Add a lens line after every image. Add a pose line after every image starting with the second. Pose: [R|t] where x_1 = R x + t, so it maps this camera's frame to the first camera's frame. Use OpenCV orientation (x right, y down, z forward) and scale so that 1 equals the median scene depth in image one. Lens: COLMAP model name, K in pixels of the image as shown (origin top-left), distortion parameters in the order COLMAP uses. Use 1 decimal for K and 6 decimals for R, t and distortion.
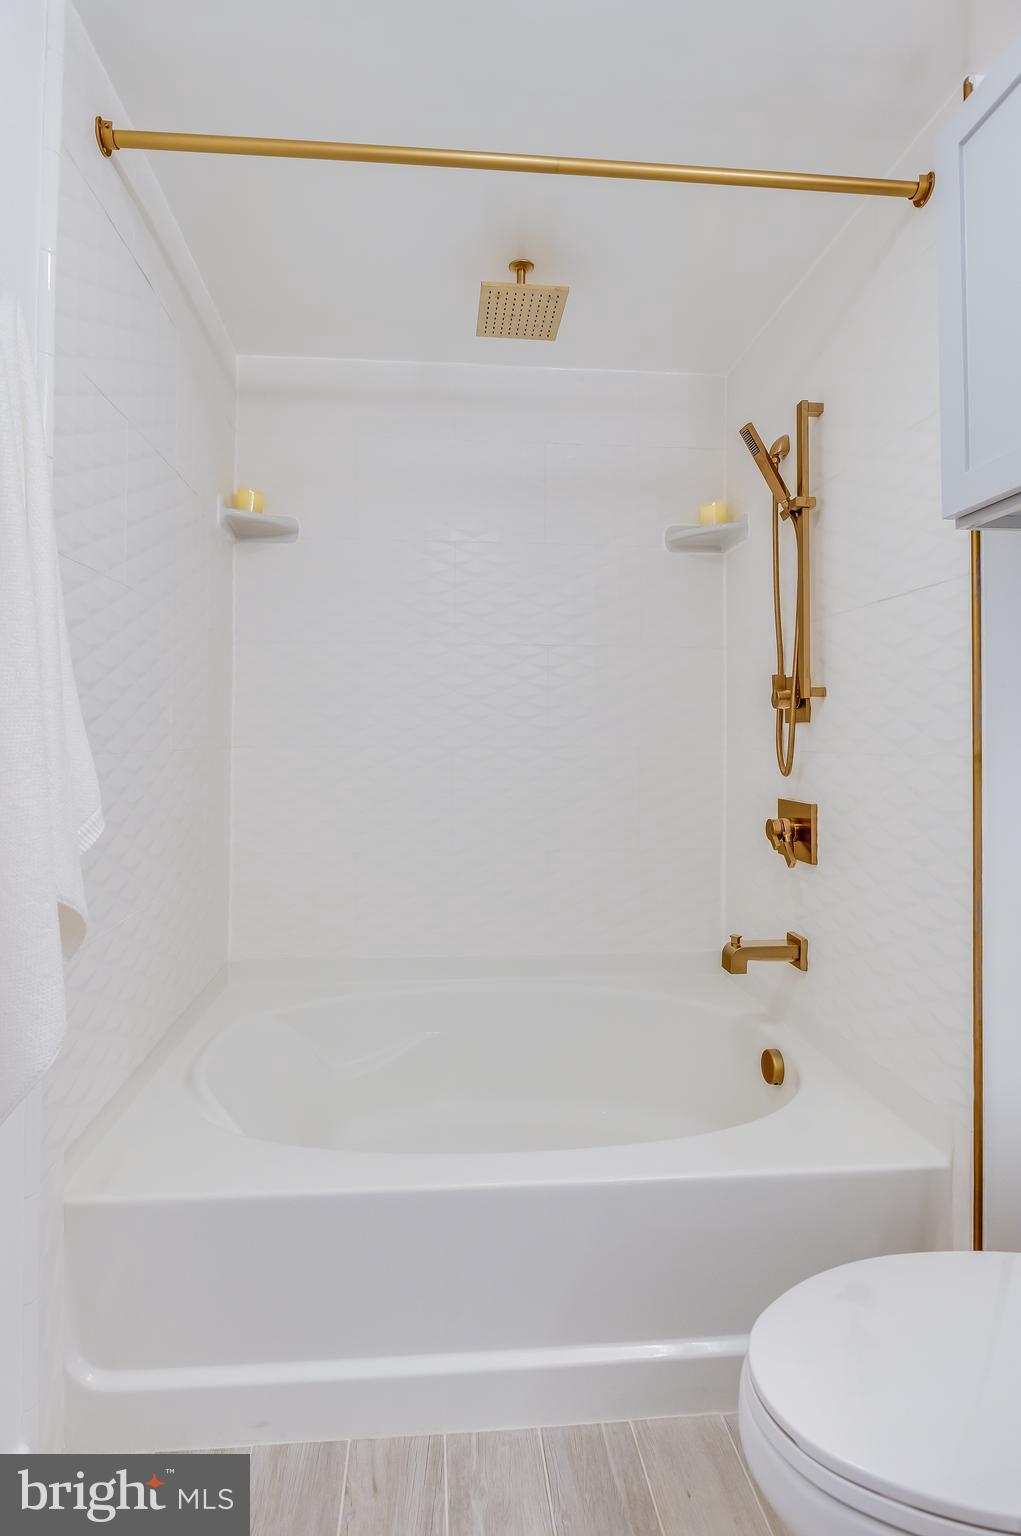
lens RADIAL K [[768.8, 0, 506.8], [0, 768.8, 721.1], [0, 0, 1]] dist [-0.002727, -0.000279]
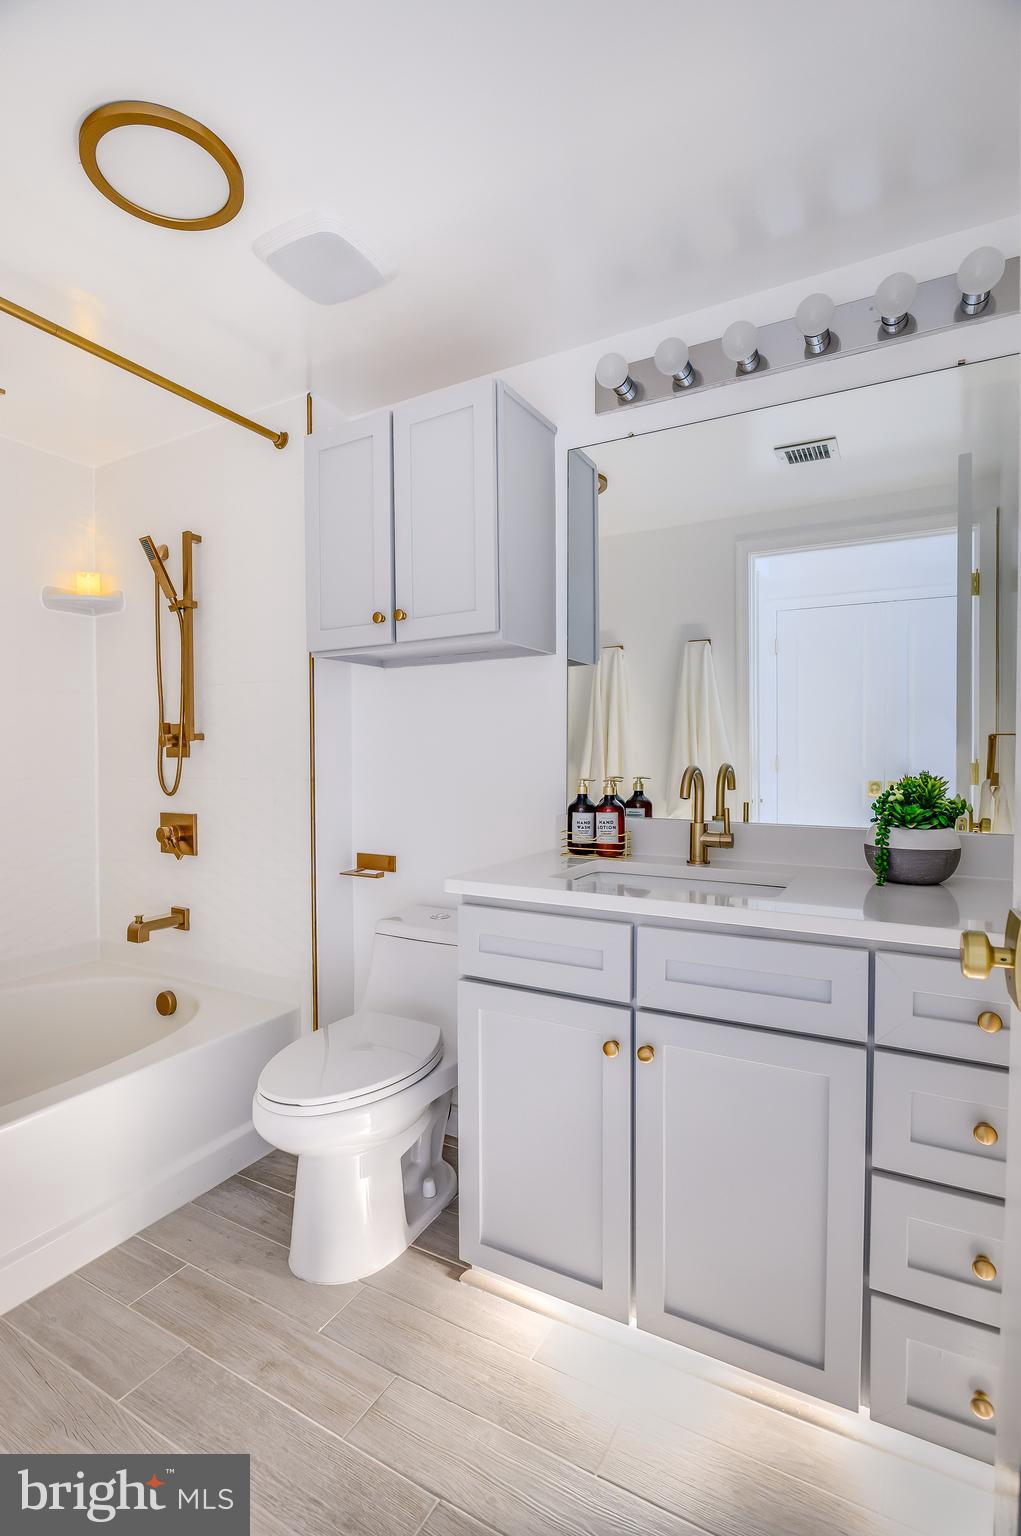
lens RADIAL K [[768.8, 0, 506.8], [0, 768.8, 721.1], [0, 0, 1]] dist [-0.002727, -0.000279]
pose [[0.543066, 0.040731, 0.838702, -0.499804], [-0.016668, 0.999149, -0.037730, -0.022105], [-0.839525, 0.006511, 0.543282, -0.280914]]
